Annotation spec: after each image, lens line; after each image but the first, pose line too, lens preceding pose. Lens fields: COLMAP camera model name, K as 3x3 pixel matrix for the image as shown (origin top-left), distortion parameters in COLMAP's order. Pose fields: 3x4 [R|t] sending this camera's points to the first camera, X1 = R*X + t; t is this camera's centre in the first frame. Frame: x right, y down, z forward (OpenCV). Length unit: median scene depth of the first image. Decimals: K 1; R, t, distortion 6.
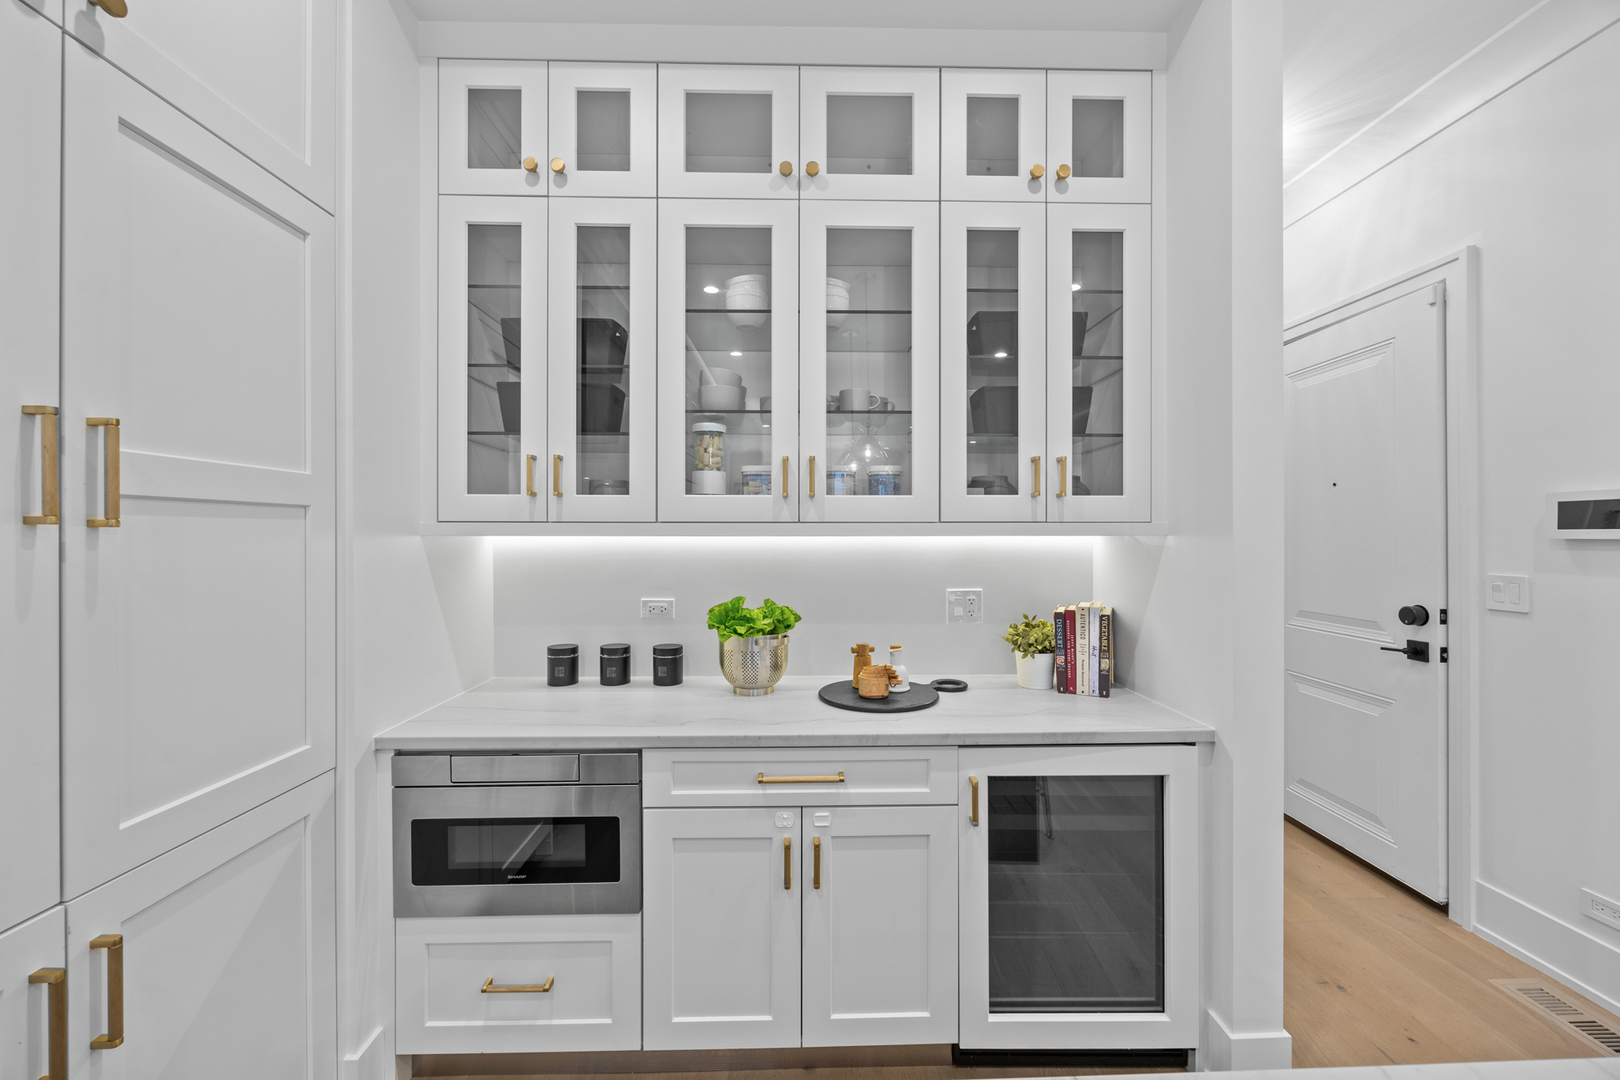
lens RADIAL K [[637.0, 0, 809.1], [0, 637.0, 537.1], [0, 0, 1]] dist [0.006181, -0.000003]
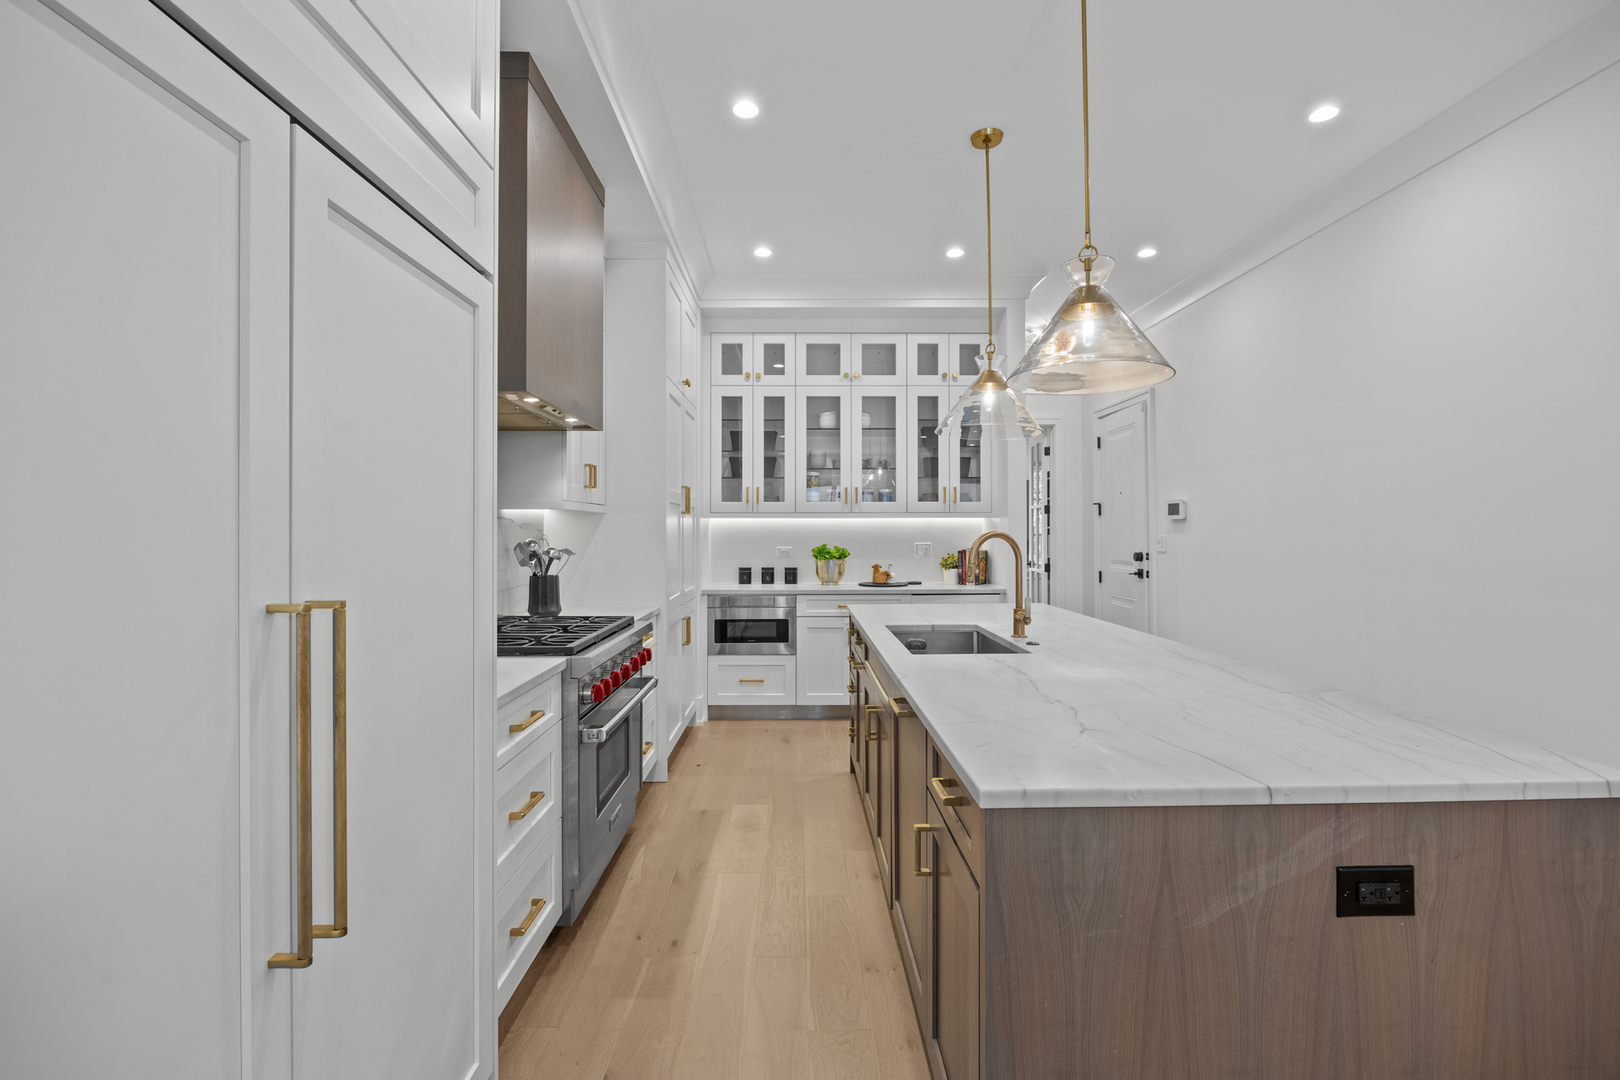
lens RADIAL K [[714.4, 0, 807.2], [0, 714.4, 525.4], [0, 0, 1]] dist [-0.014983, 0.001338]
pose [[0.999874, -0.001141, -0.015862, -0.145002], [0.001028, 0.999974, -0.007134, 0.046934], [0.015869, 0.007117, 0.999849, -1.823148]]
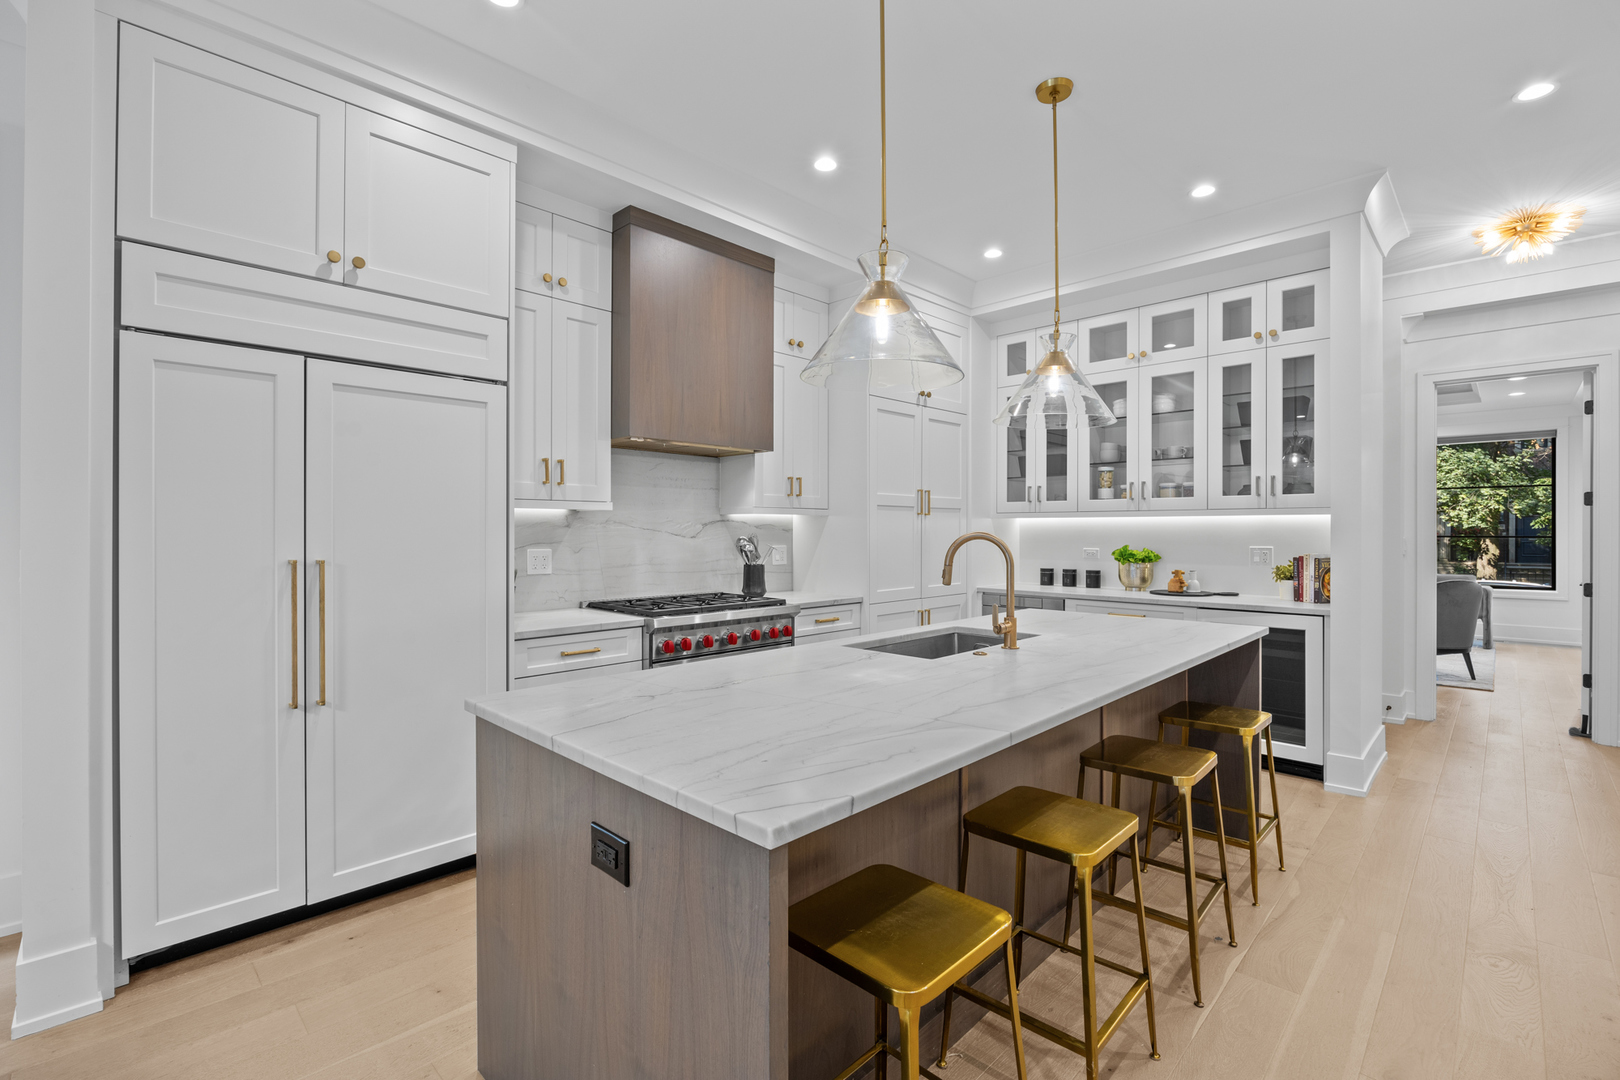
lens RADIAL K [[714.4, 0, 817.5], [0, 714.4, 532.3], [0, 0, 1]] dist [-0.014983, 0.001338]
pose [[0.702530, 0.003808, -0.711644, 0.964489], [-0.001290, 0.999991, 0.004077, 0.043734], [0.711653, -0.001947, 0.702528, -1.546570]]
